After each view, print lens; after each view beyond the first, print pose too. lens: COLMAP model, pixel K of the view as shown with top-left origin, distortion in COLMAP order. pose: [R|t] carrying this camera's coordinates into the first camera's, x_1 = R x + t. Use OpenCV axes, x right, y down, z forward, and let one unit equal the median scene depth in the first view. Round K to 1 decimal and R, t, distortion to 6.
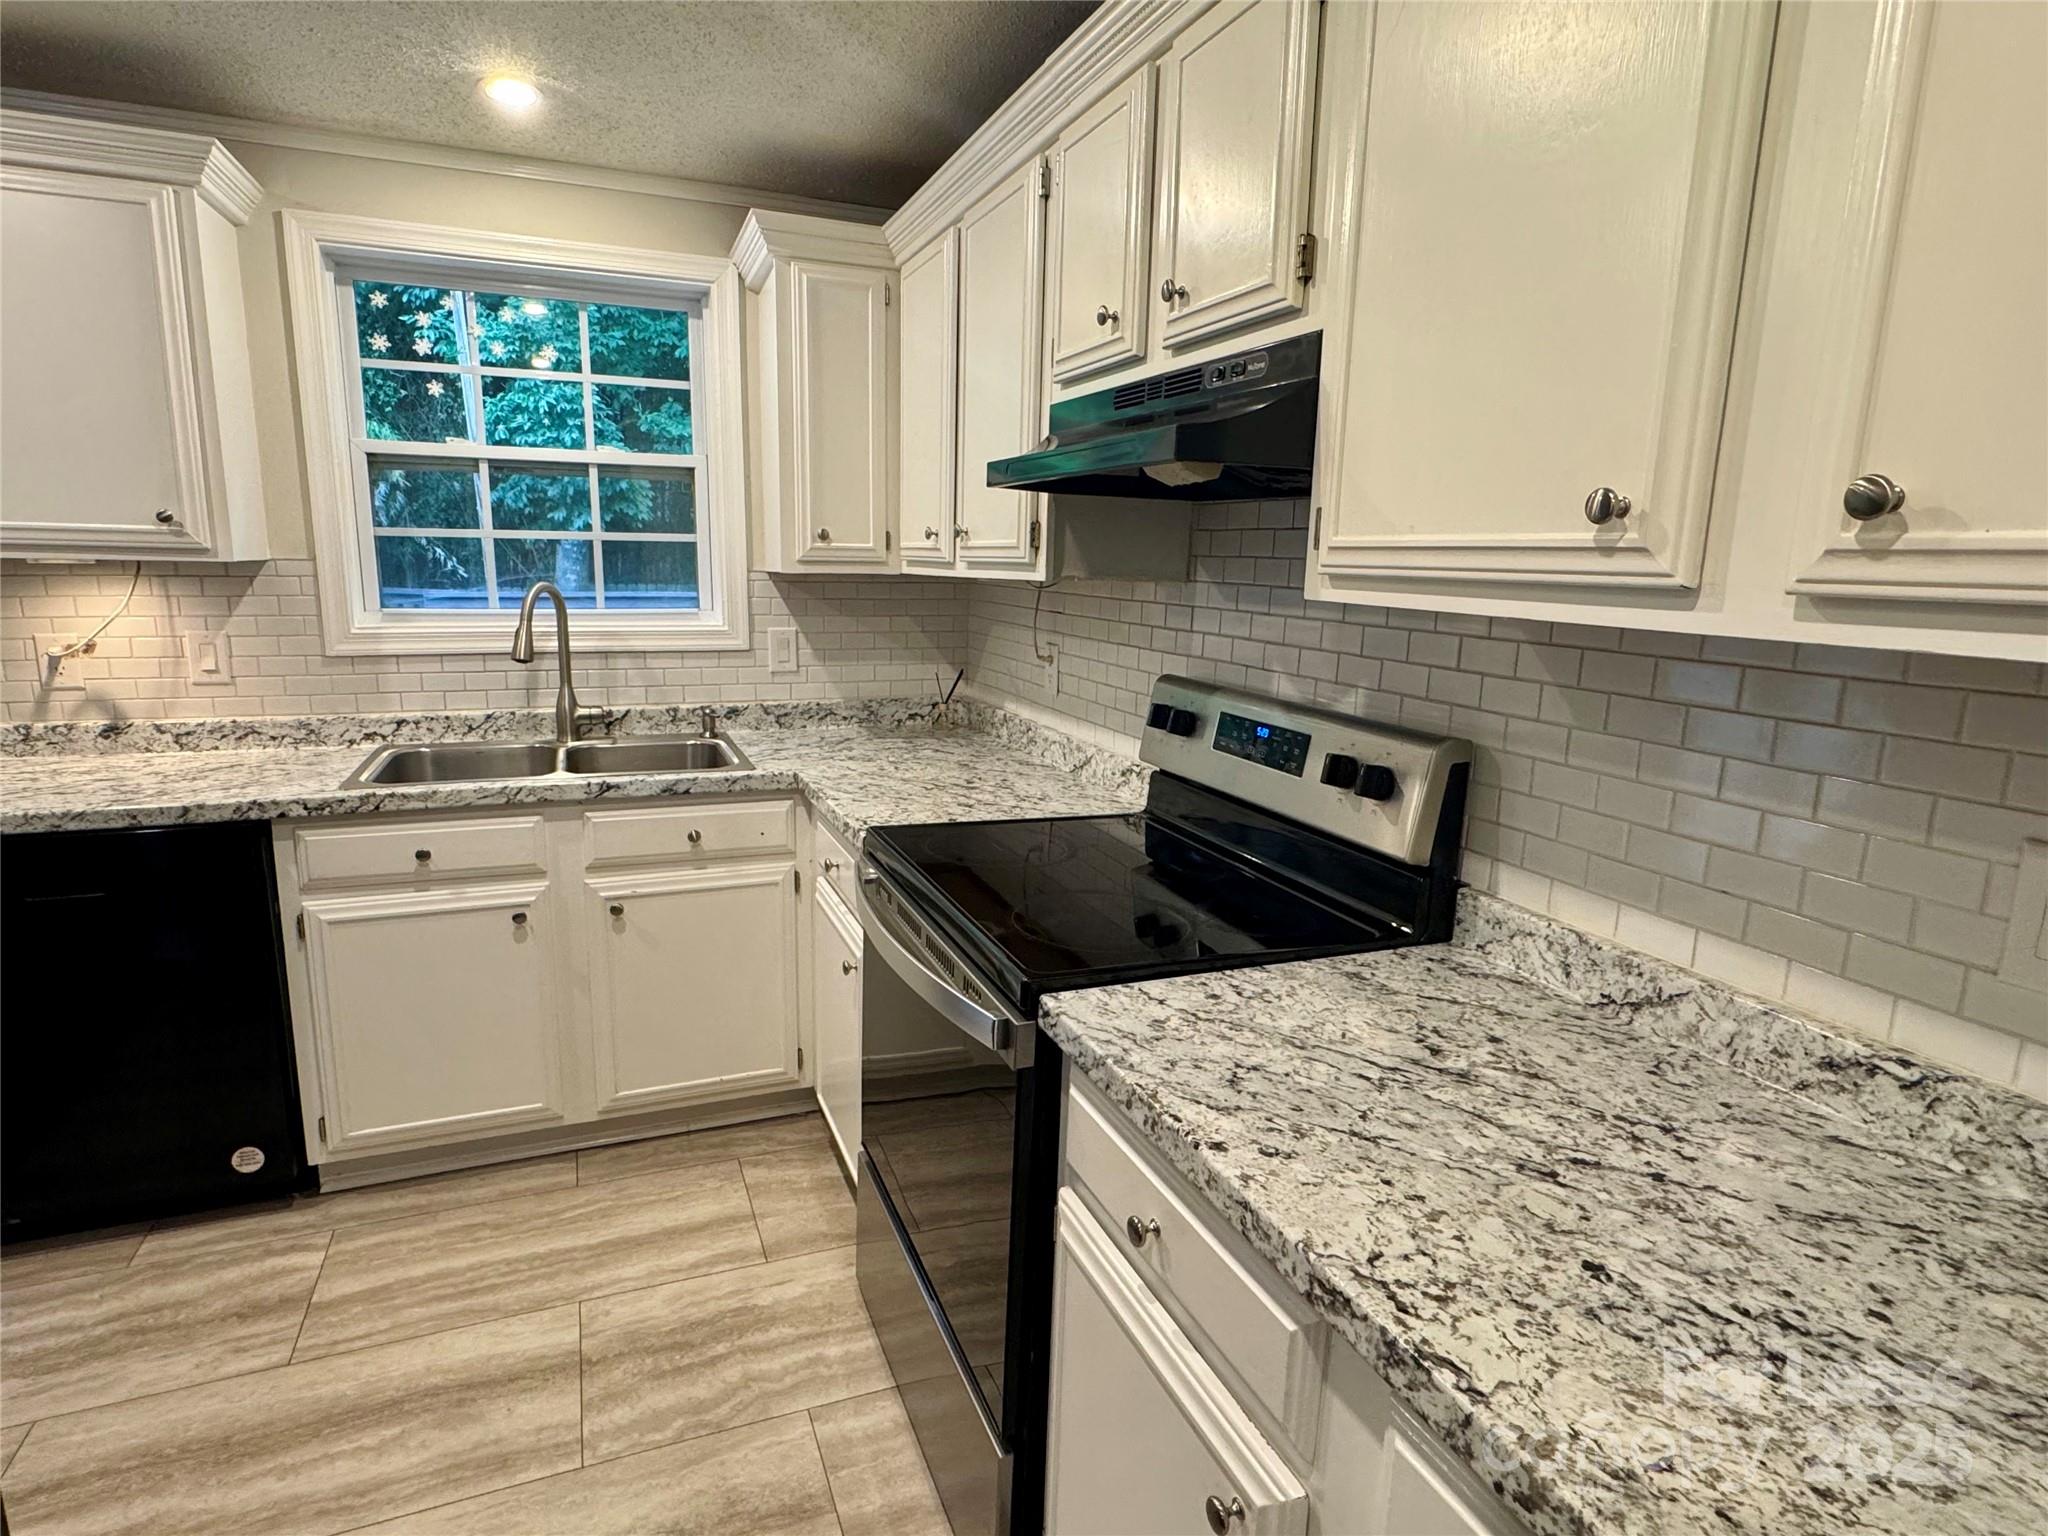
lens RADIAL K [[1084.2, 0, 1019.1], [0, 1084.2, 771.6], [0, 0, 1]] dist [-0.004087, 0.000901]
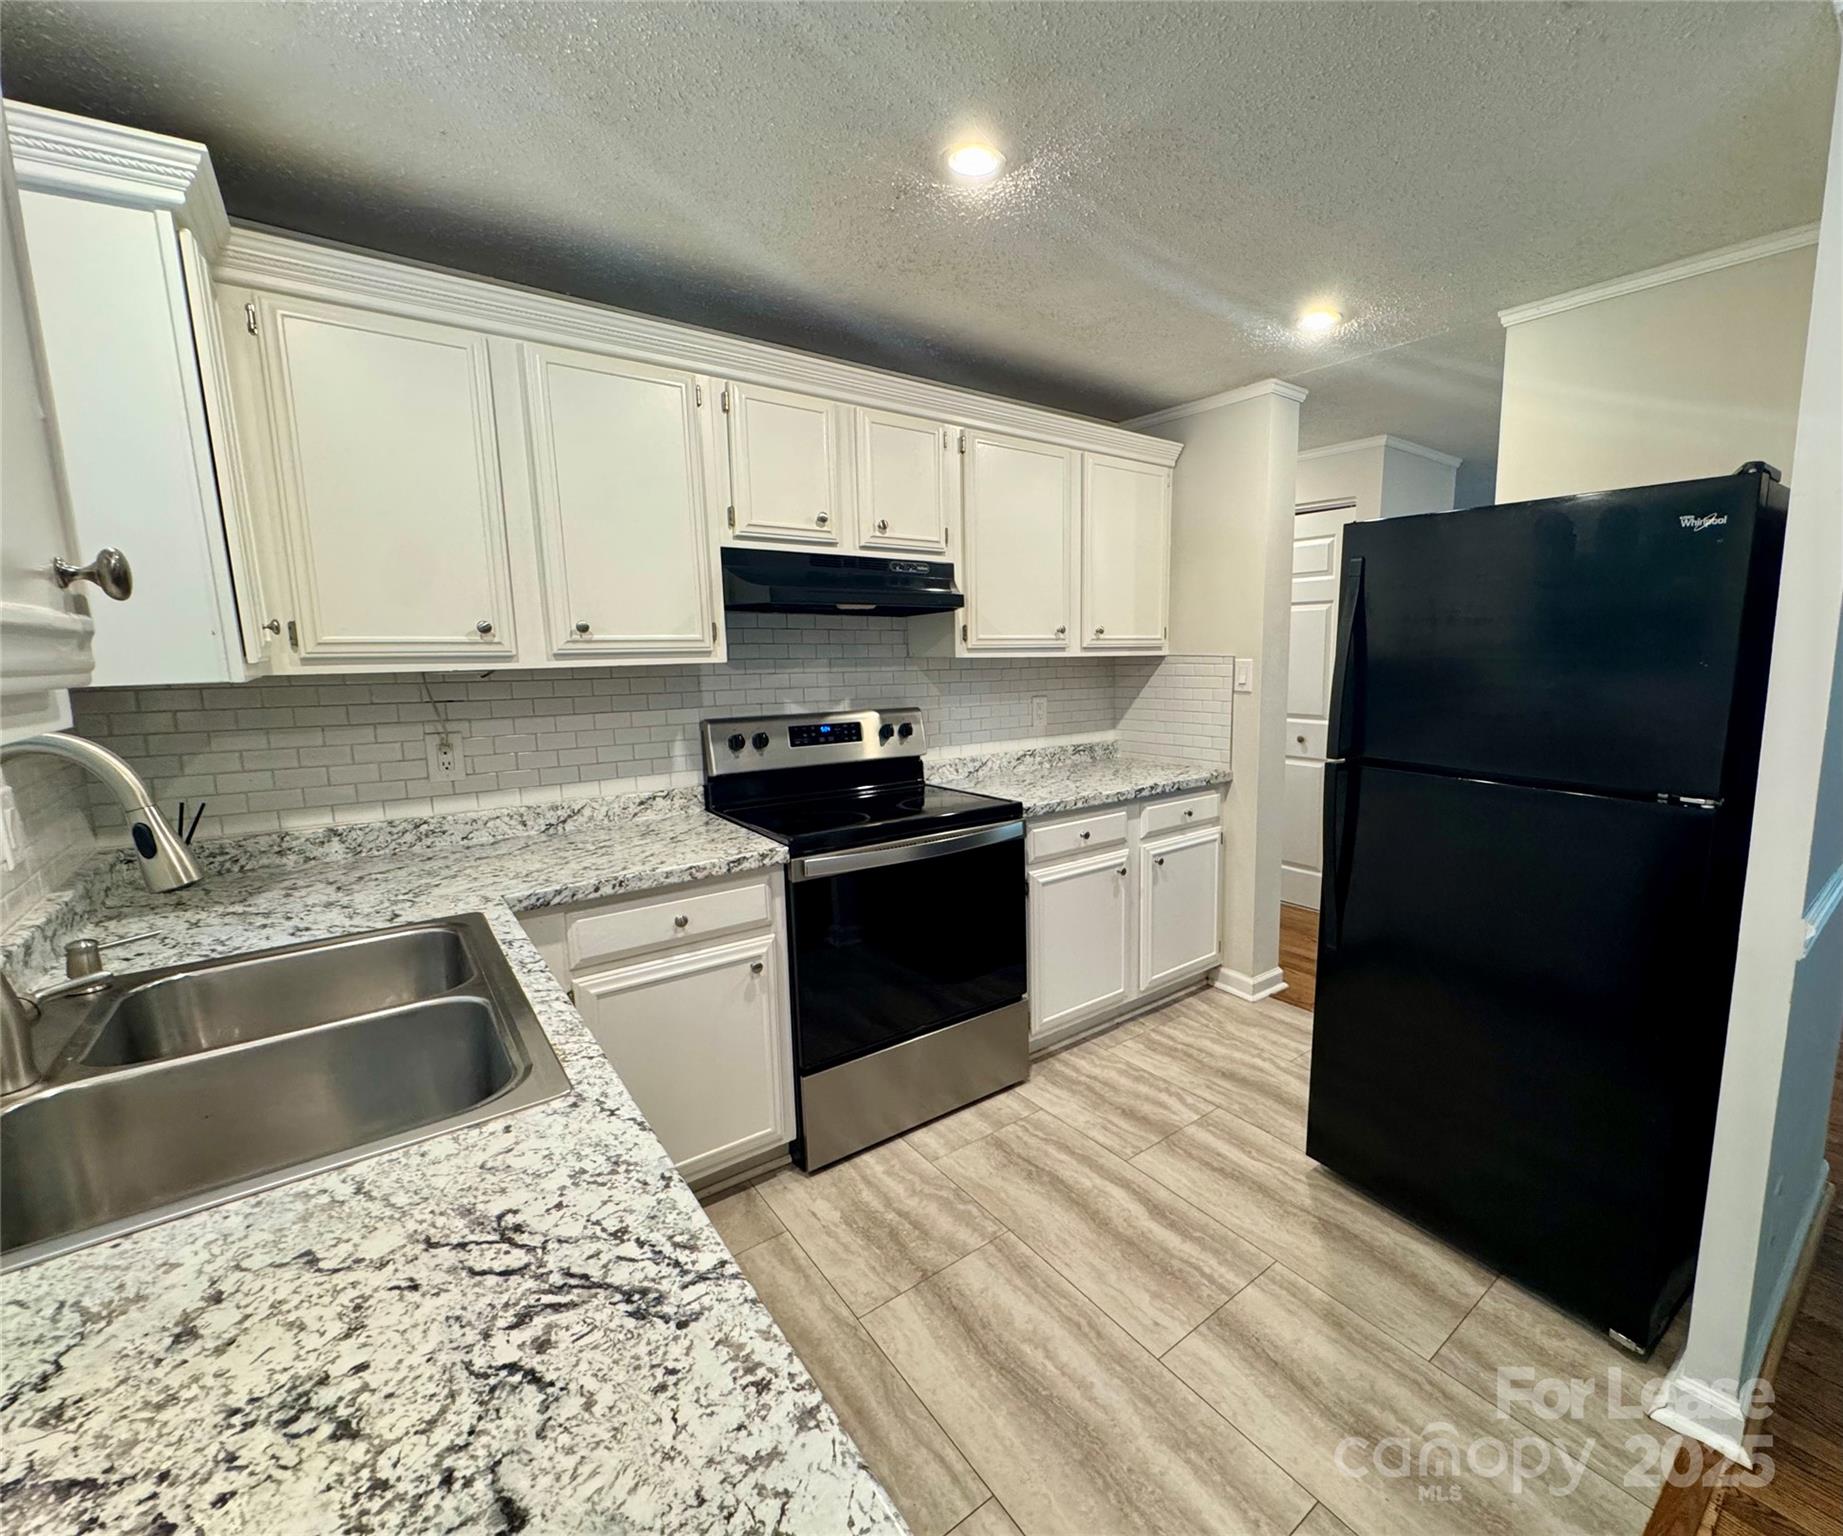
lens RADIAL K [[816.0, 0, 1016.5], [0, 816.0, 769.6], [0, 0, 1]] dist [-0.002691, -0.000115]
pose [[-0.290989, -0.166252, 0.942171, -1.210431], [0.185564, 0.956277, 0.226053, -0.220646], [-0.938558, 0.240612, -0.247416, 0.967750]]
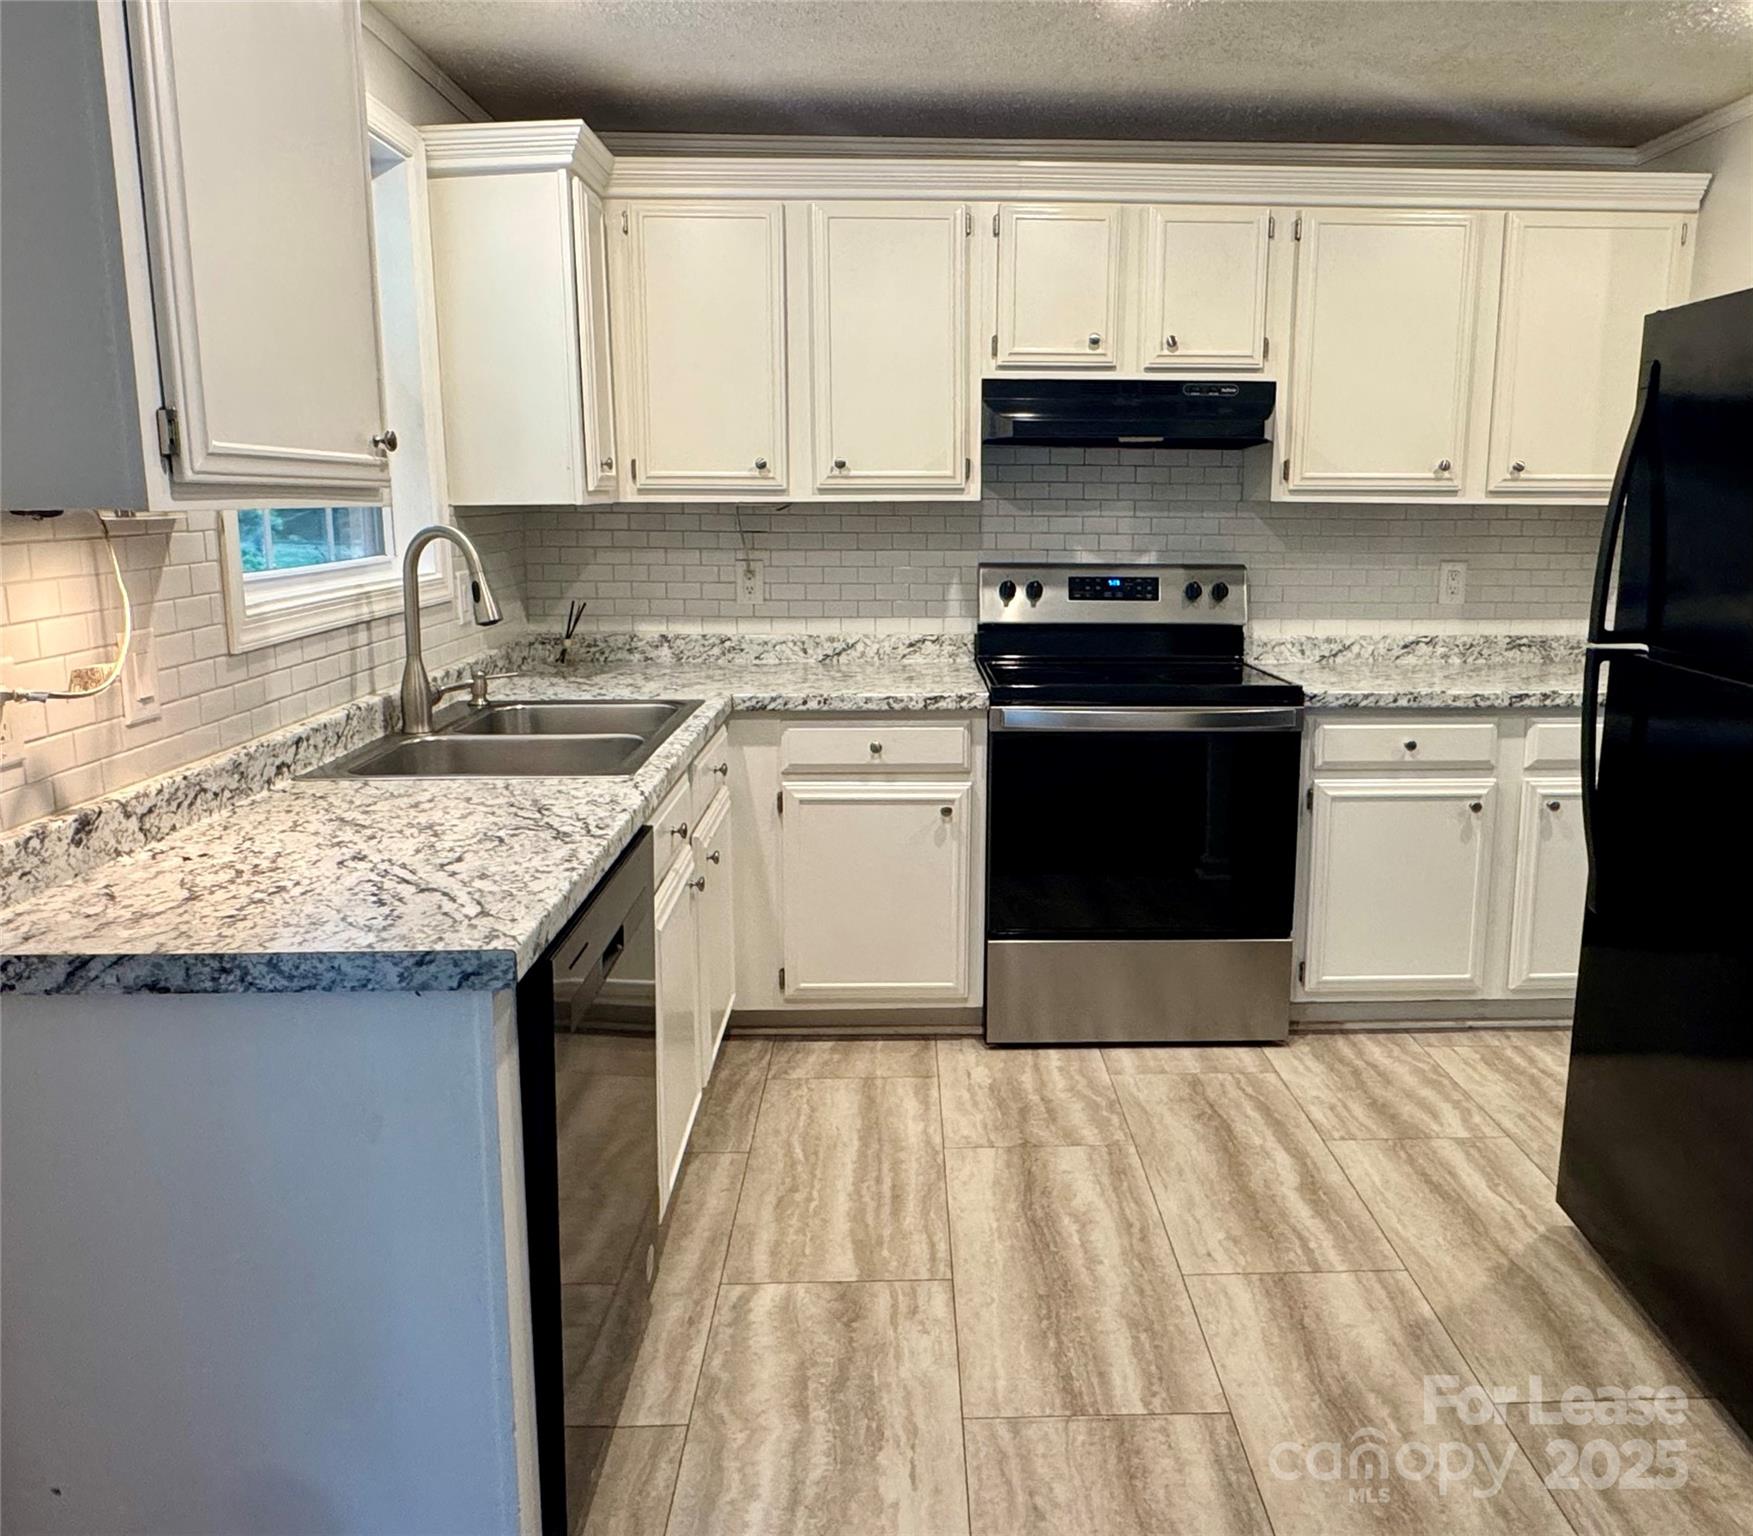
lens RADIAL K [[1293.1, 0, 951.2], [0, 1293.1, 716.0], [0, 0, 1]] dist [-0.001001, -0.000827]
pose [[0.342426, -0.181188, 0.921909, -1.646775], [0.185549, 0.974945, 0.122693, -0.118836], [-0.921041, 0.129046, 0.367466, 0.464231]]
